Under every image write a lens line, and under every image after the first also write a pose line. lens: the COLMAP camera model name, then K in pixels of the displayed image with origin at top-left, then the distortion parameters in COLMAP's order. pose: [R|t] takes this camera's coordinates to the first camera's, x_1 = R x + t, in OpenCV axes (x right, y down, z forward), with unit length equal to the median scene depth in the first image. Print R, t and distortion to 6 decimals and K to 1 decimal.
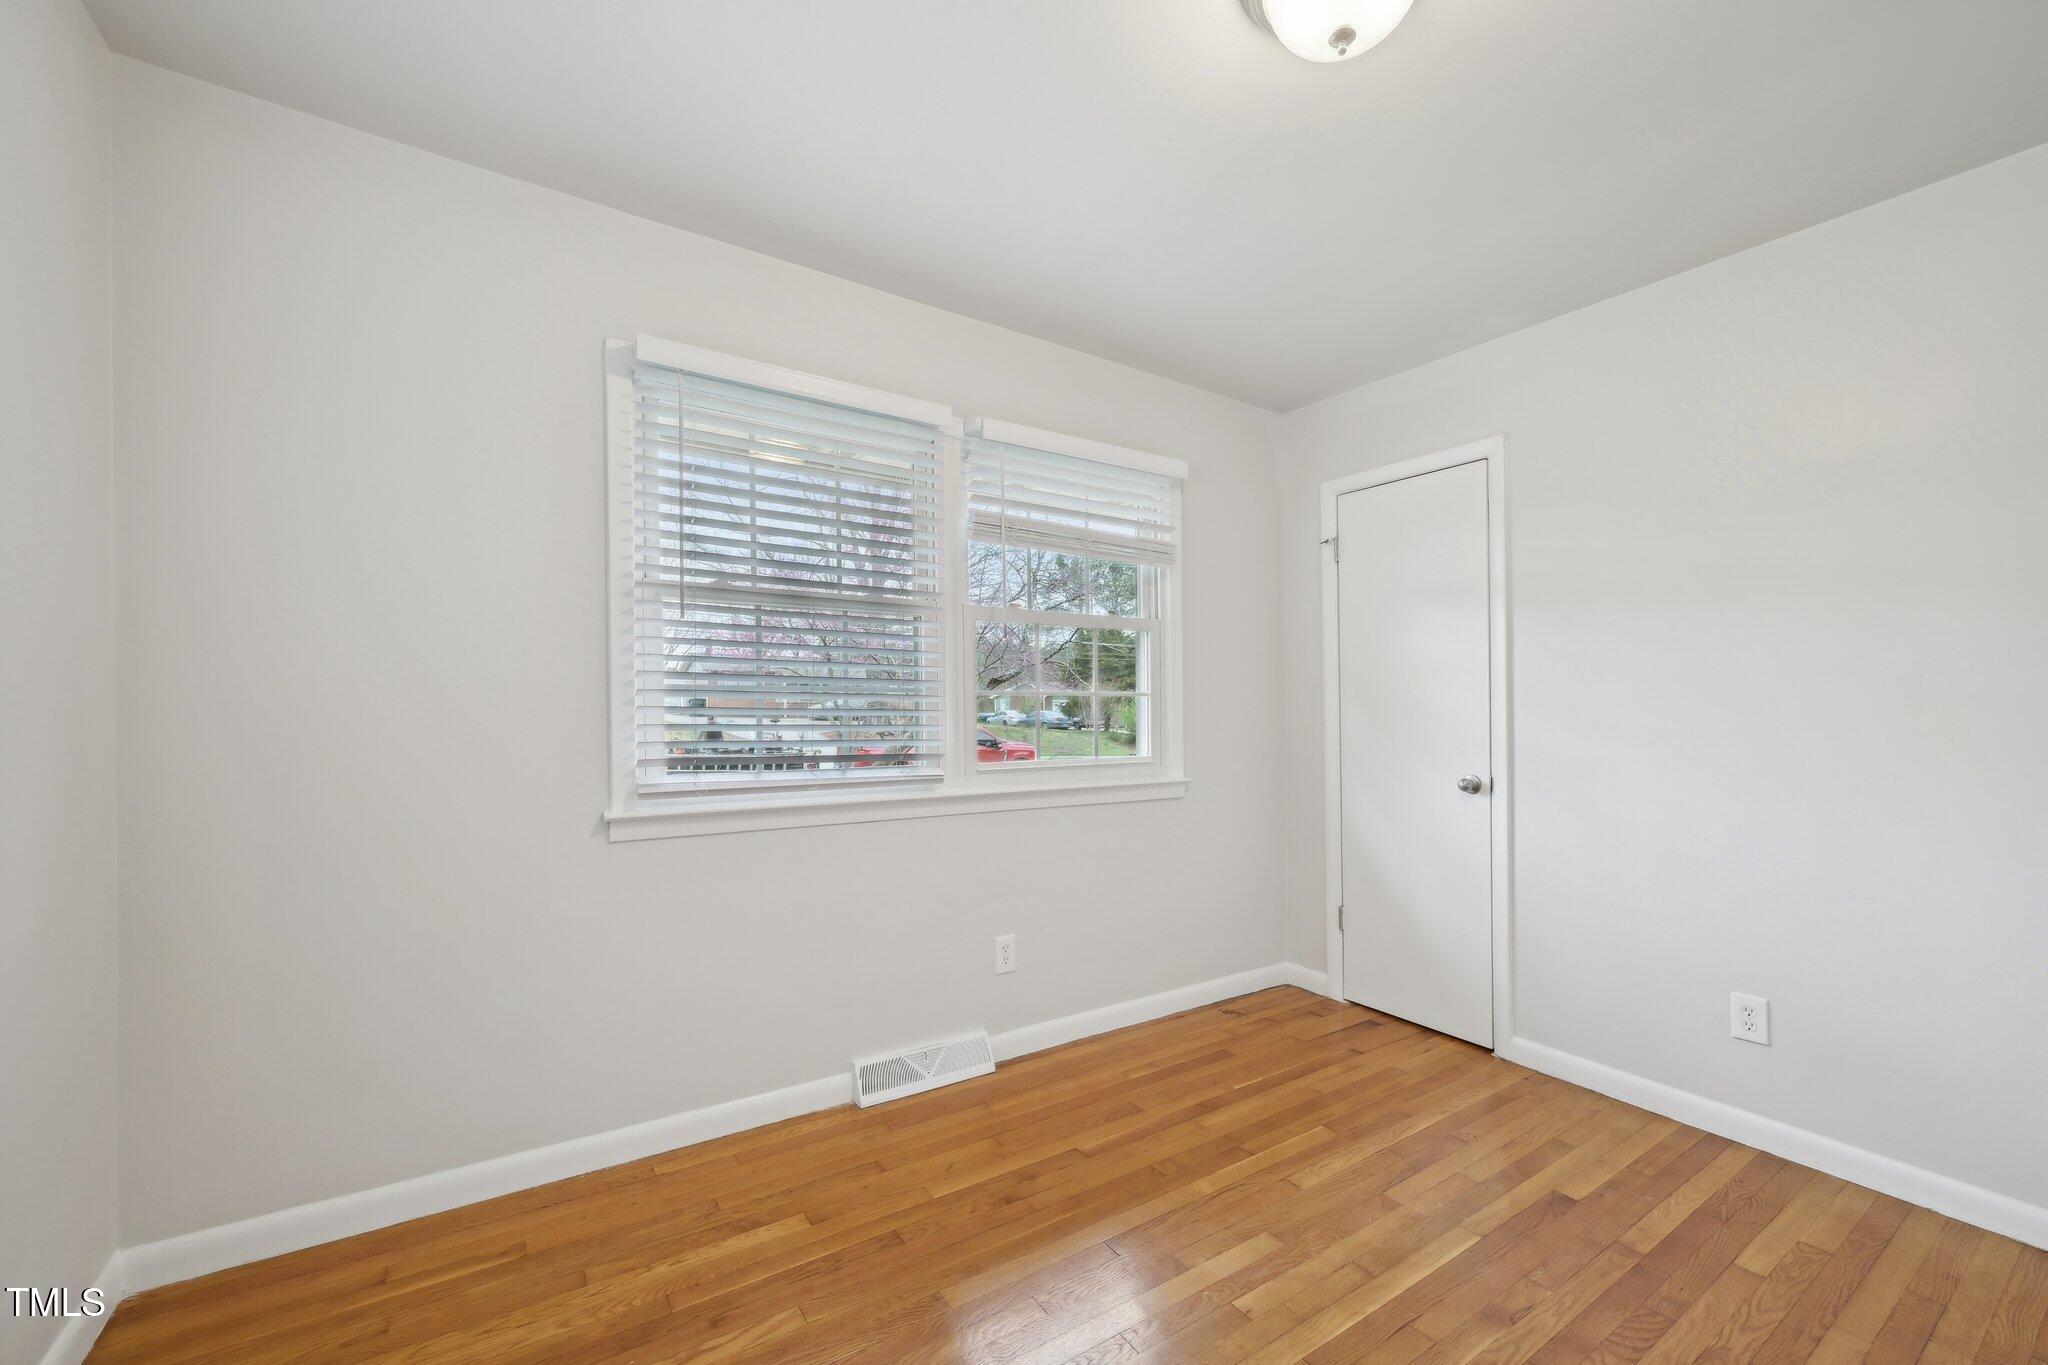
lens RADIAL K [[809.5, 0, 1024.6], [0, 809.5, 695.9], [0, 0, 1]] dist [0.002748, 0.000390]
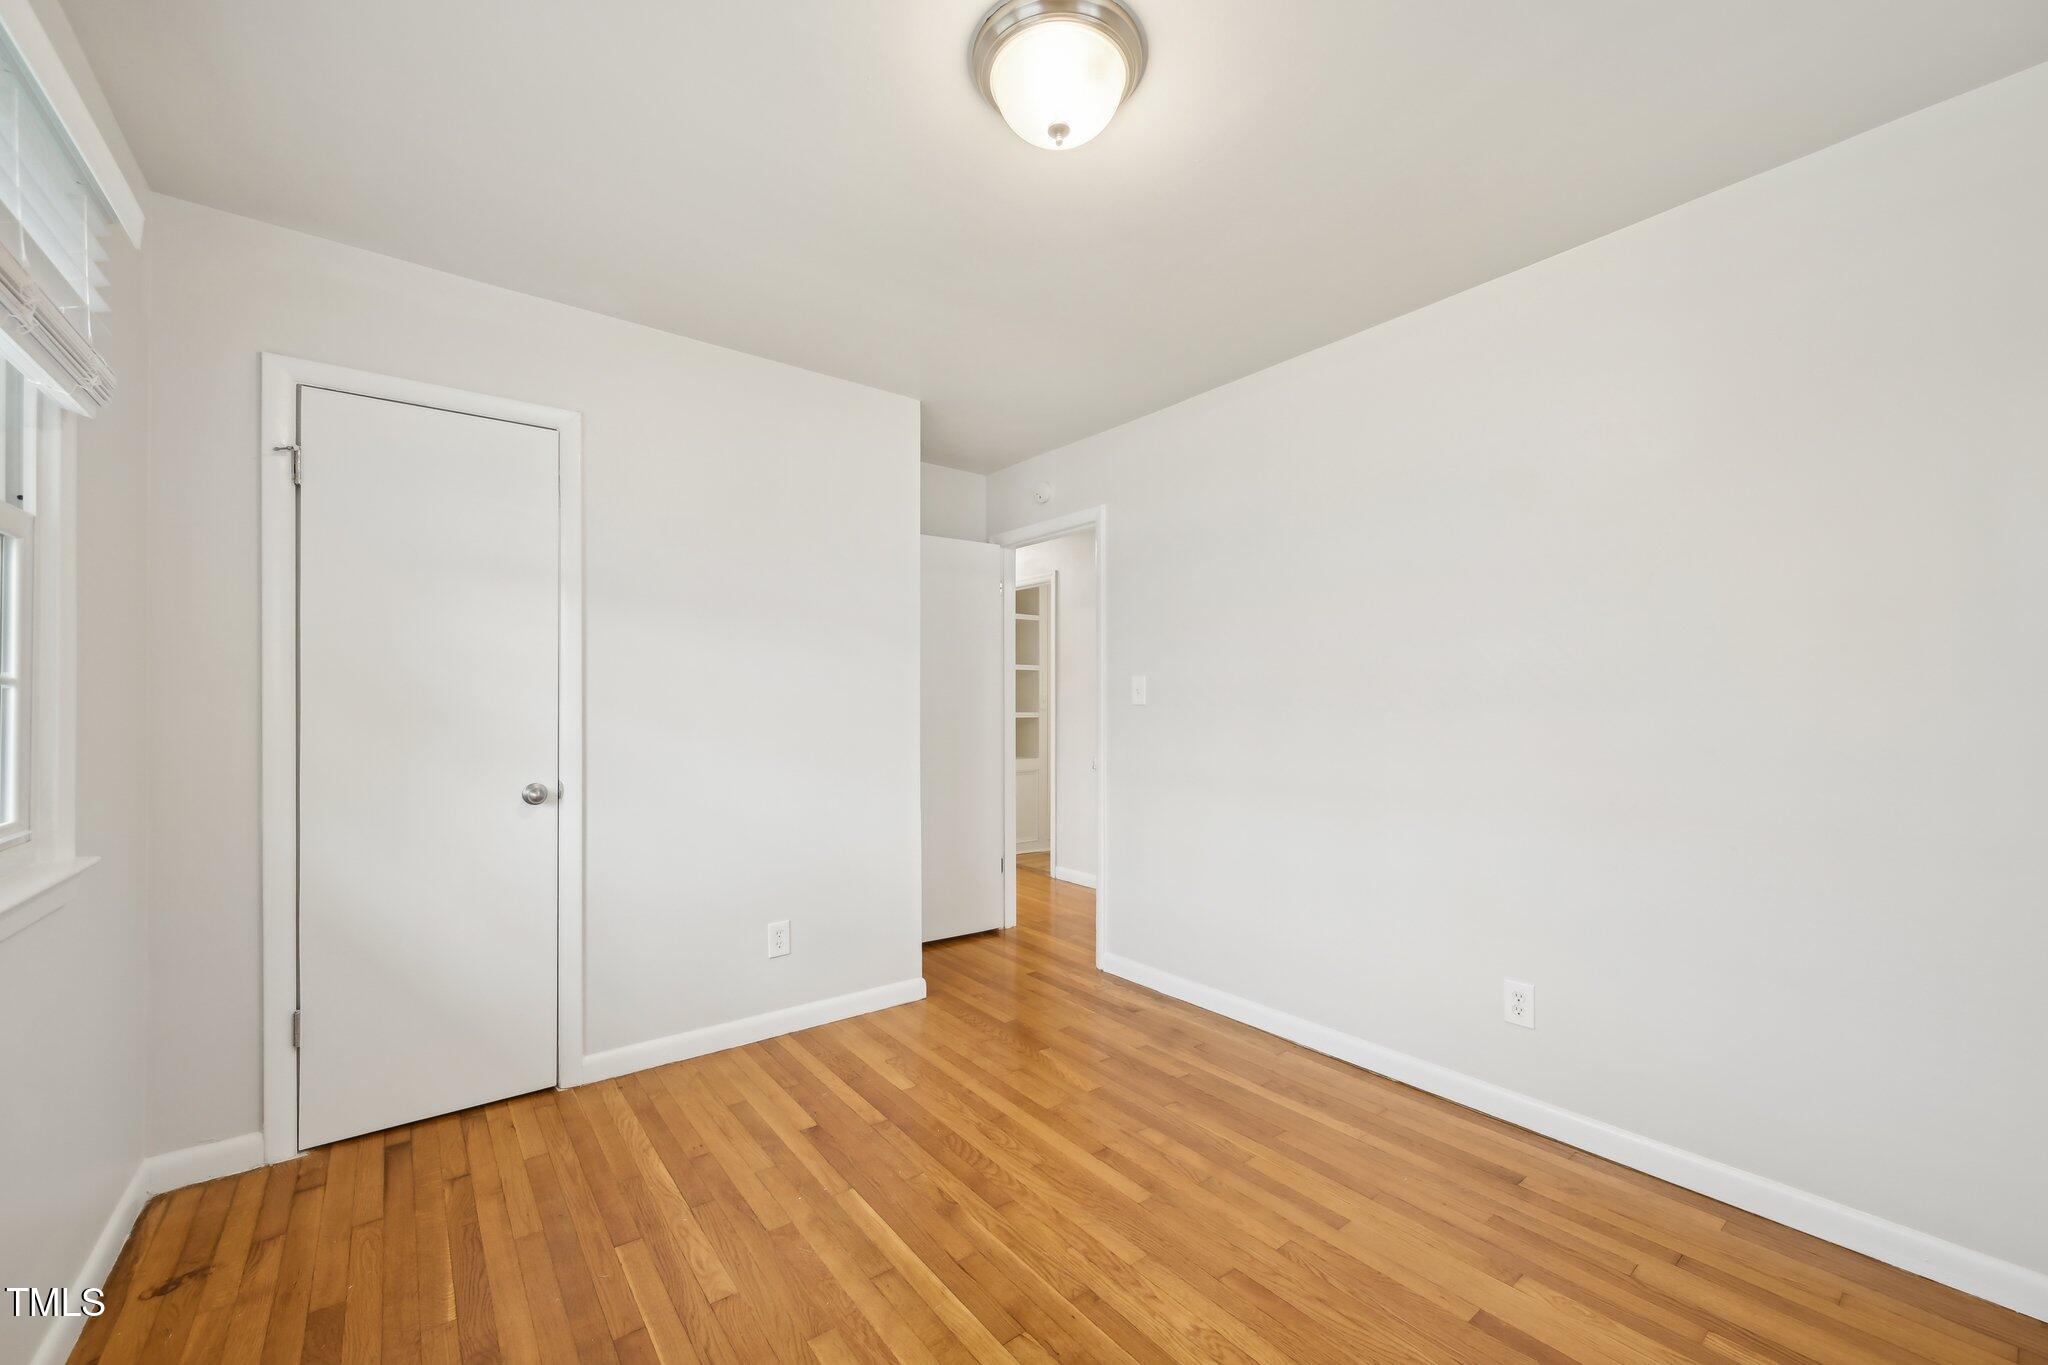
lens RADIAL K [[809.5, 0, 1014.2], [0, 809.5, 687.5], [0, 0, 1]] dist [0.002748, 0.000390]
pose [[-0.063070, 0.014108, 0.997909, -0.448143], [-0.013963, 0.999790, -0.015017, -0.001294], [-0.997911, -0.014880, -0.062860, 0.683339]]
